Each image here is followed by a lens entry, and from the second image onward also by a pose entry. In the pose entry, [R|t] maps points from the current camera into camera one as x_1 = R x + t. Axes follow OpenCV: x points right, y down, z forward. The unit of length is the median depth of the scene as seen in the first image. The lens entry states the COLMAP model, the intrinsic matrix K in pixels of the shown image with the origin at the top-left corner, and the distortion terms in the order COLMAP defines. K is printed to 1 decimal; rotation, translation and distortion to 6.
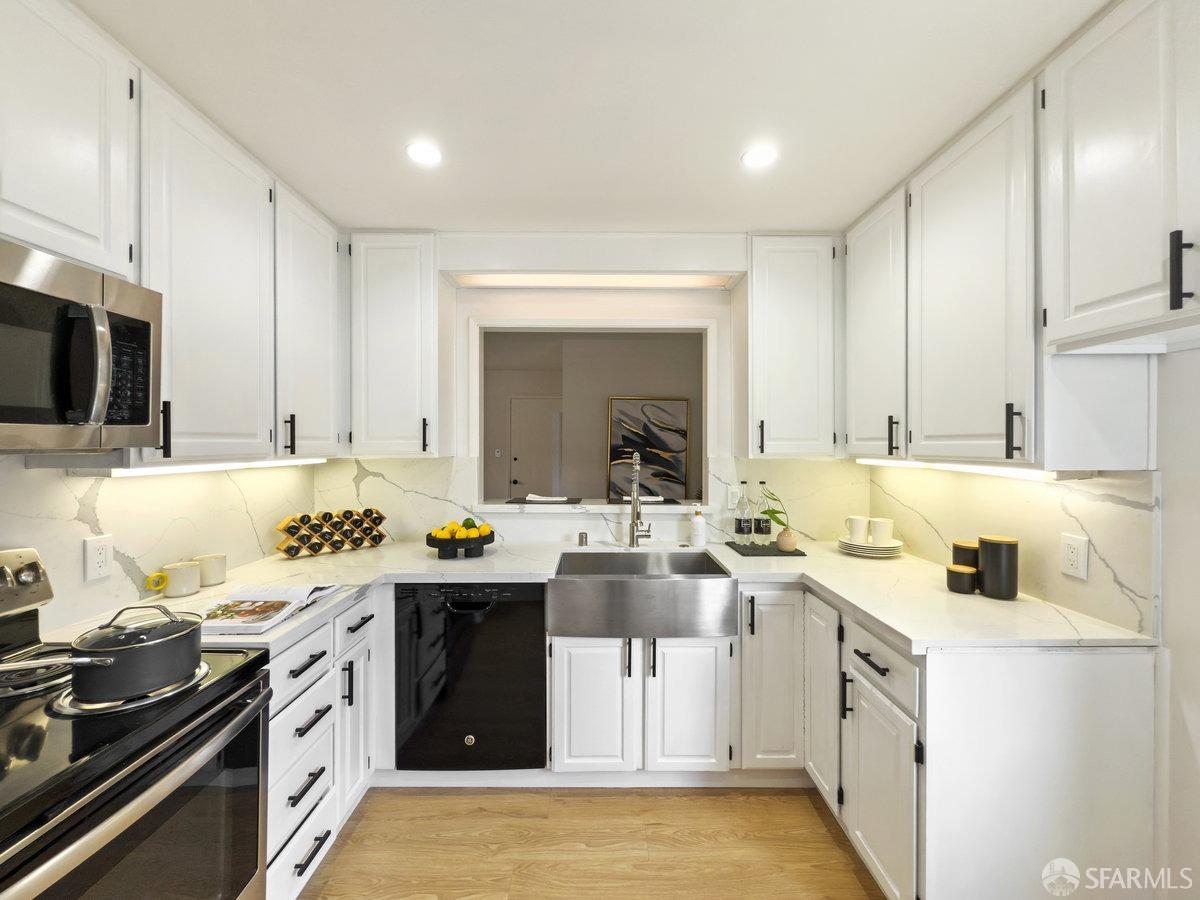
lens RADIAL K [[480.7, 0, 605.7], [0, 480.7, 443.8], [0, 0, 1]] dist [-0.000953, 0.000017]
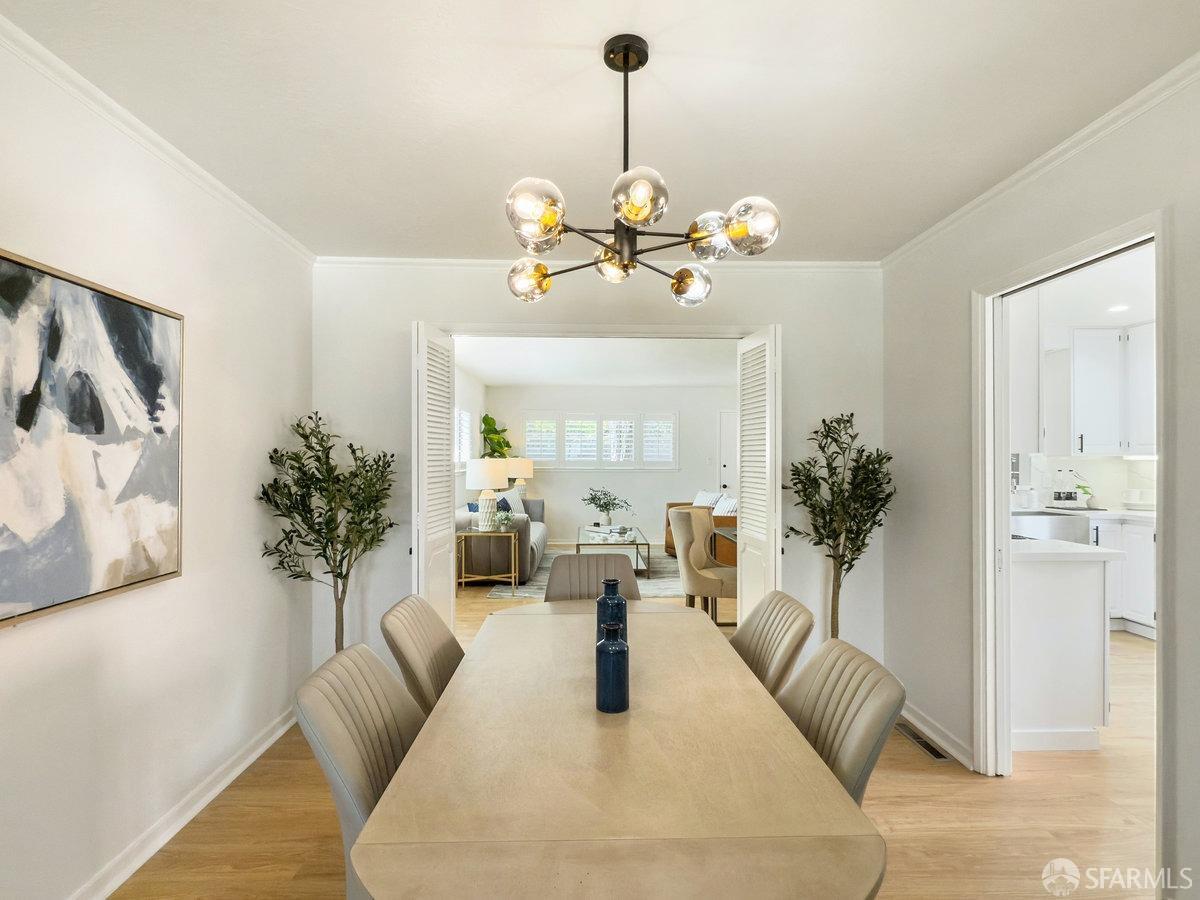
lens RADIAL K [[603.7, 0, 597.9], [0, 603.7, 457.0], [0, 0, 1]] dist [-0.004865, -0.000210]
pose [[0.999875, -0.001366, 0.015745, -1.710340], [0.001380, 0.999999, -0.000916, 0.040292], [-0.015743, 0.000938, 0.999876, -1.361683]]
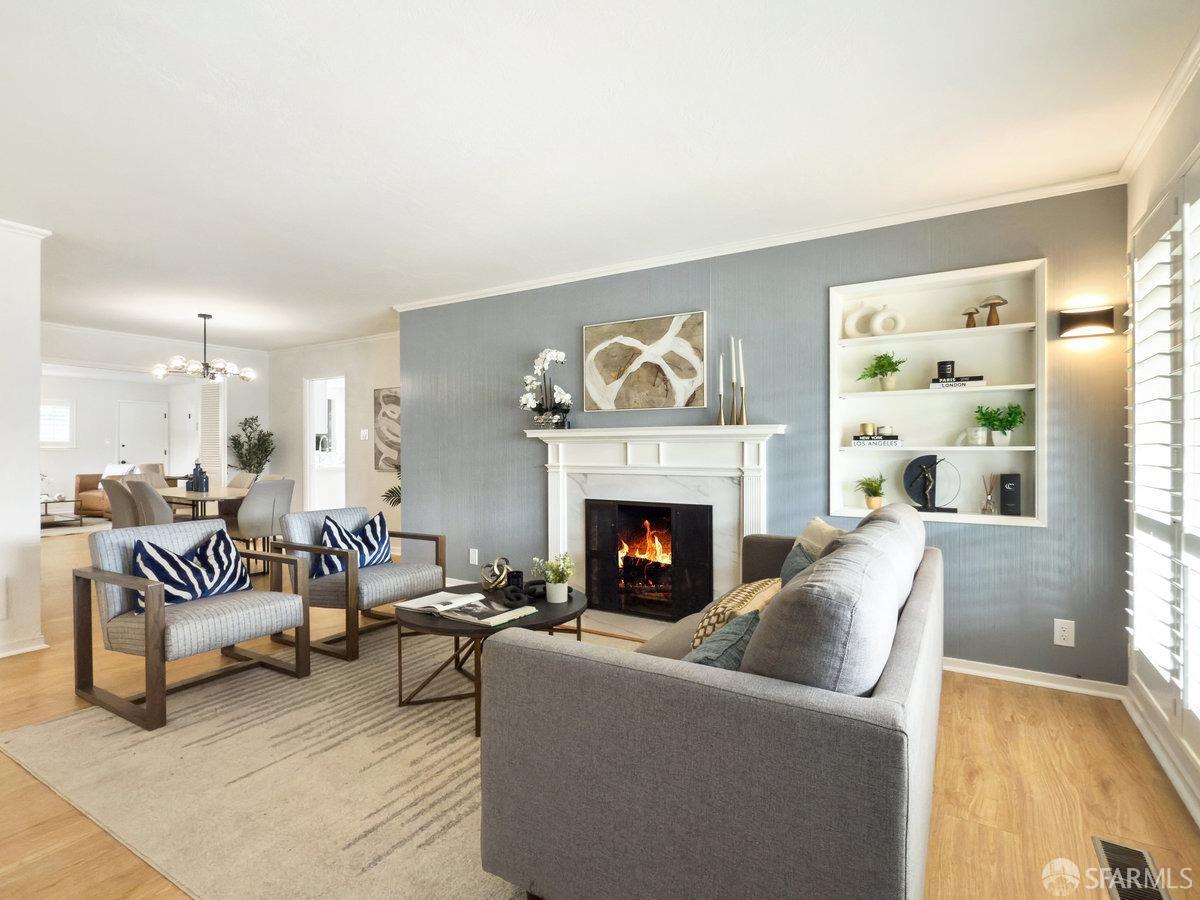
lens RADIAL K [[603.7, 0, 605.5], [0, 603.7, 448.3], [0, 0, 1]] dist [-0.004865, -0.000210]
pose [[0.533478, -0.000472, 0.845814, -3.098551], [0.000181, 1.000000, 0.000443, 0.130967], [-0.845814, -0.000083, 0.533478, -3.751560]]
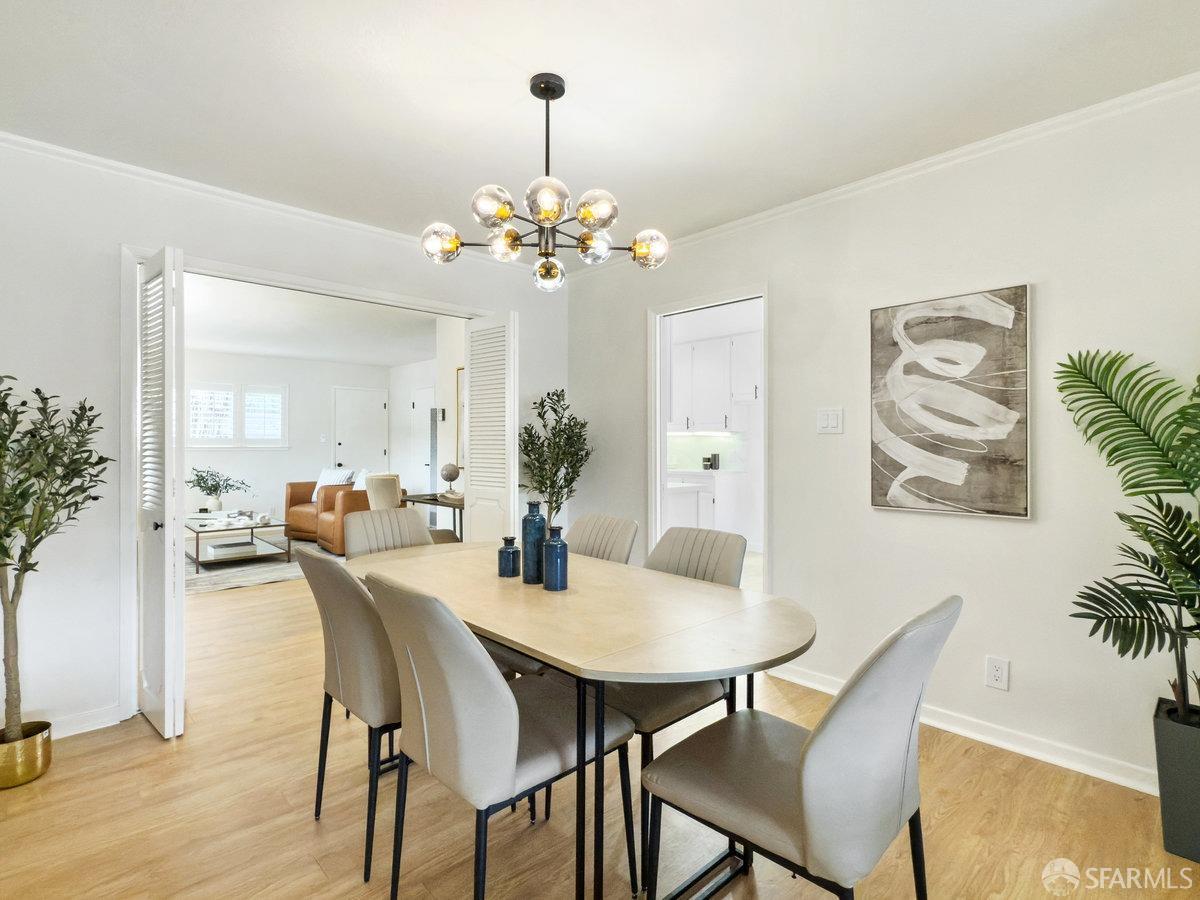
lens RADIAL K [[603.7, 0, 594.0], [0, 603.7, 447.4], [0, 0, 1]] dist [-0.004865, -0.000210]
pose [[0.740962, -0.004454, 0.671533, -2.301289], [0.000597, 0.999982, 0.005975, 0.107938], [-0.671547, -0.004026, 0.740951, -1.367638]]
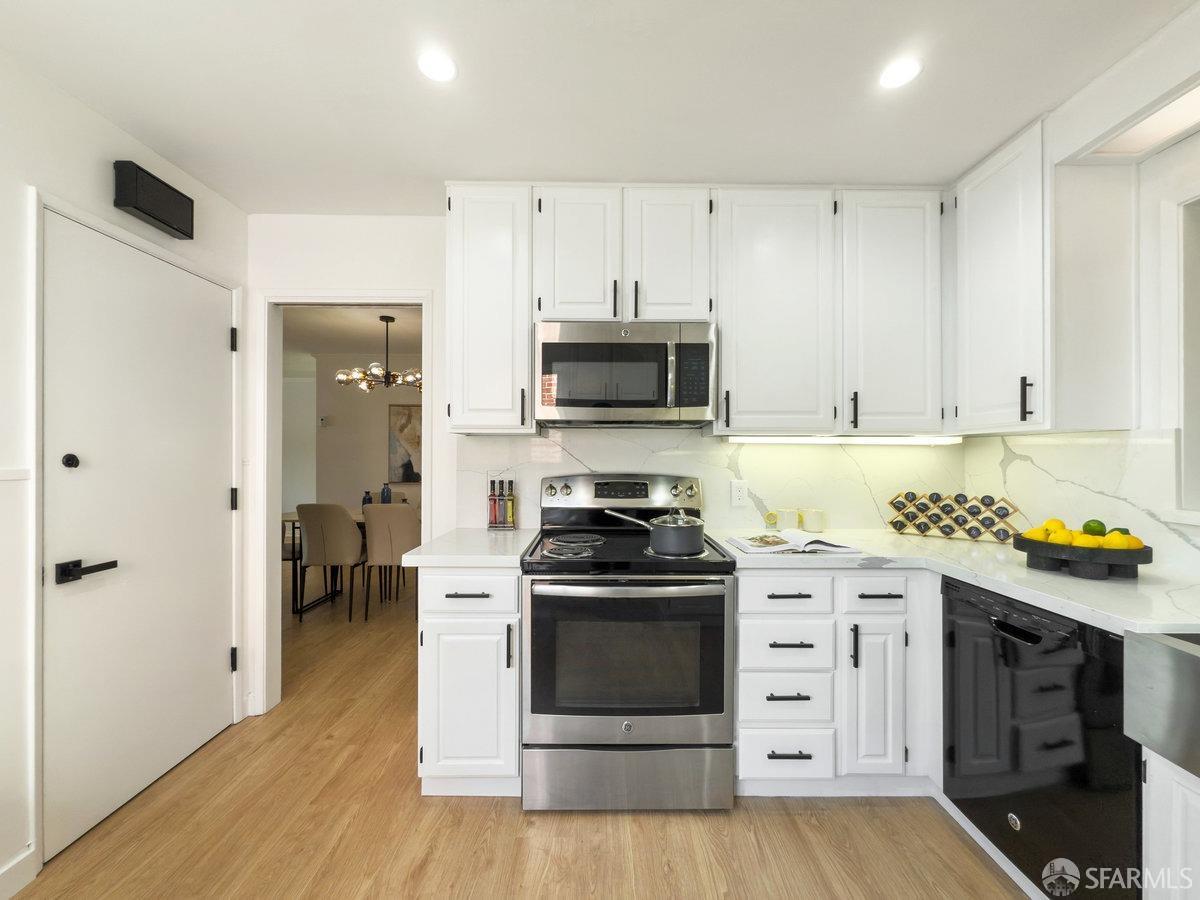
lens RADIAL K [[480.7, 0, 591.9], [0, 480.7, 451.6], [0, 0, 1]] dist [-0.000953, 0.000017]
pose [[-0.011796, -0.006912, -0.999907, 0.432368], [-0.000966, 0.999976, -0.006901, 0.079240], [0.999930, 0.000885, -0.011803, 0.387609]]
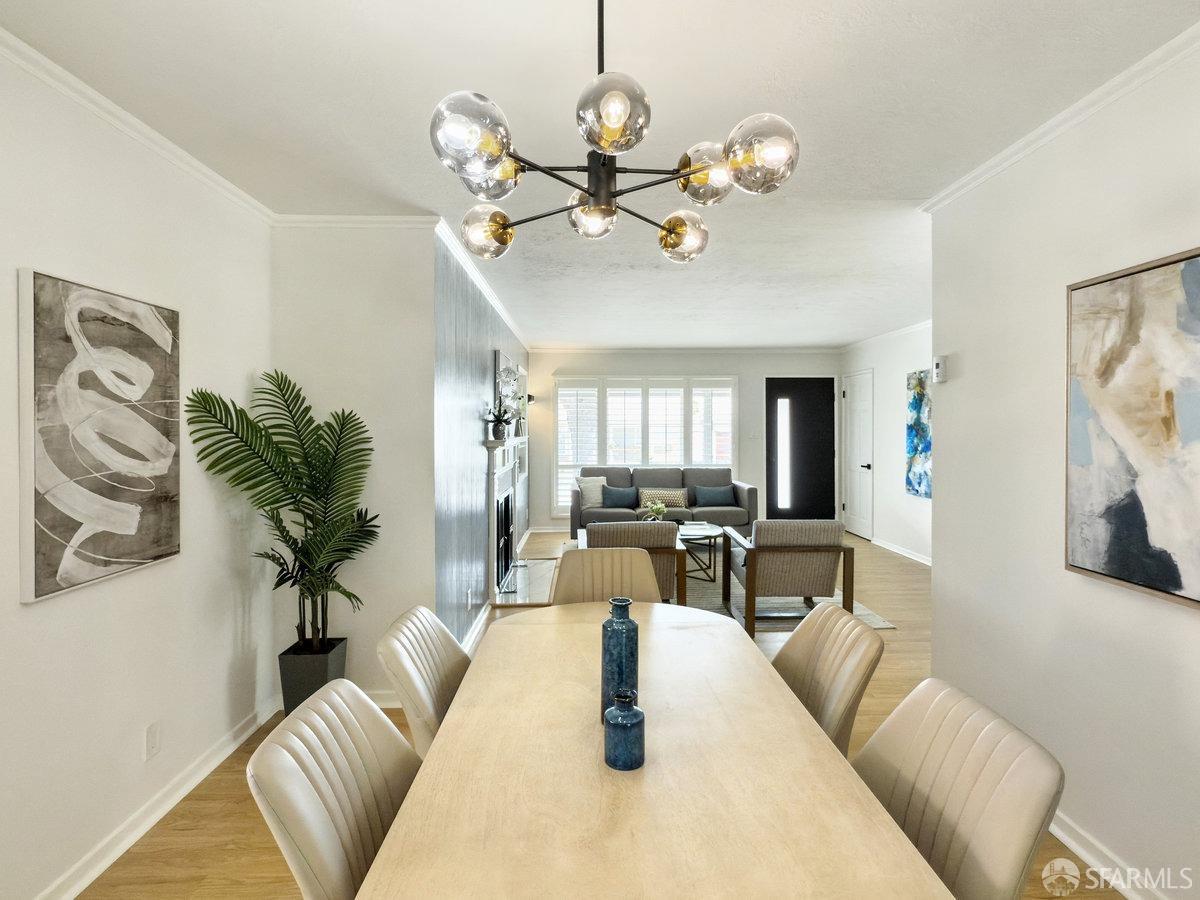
lens RADIAL K [[603.7, 0, 611.0], [0, 603.7, 434.2], [0, 0, 1]] dist [-0.004865, -0.000210]
pose [[-0.999630, 0.001482, -0.027160, -1.649366], [0.001156, 0.999927, 0.012003, 0.012099], [0.027176, 0.011968, -0.999559, 0.125501]]
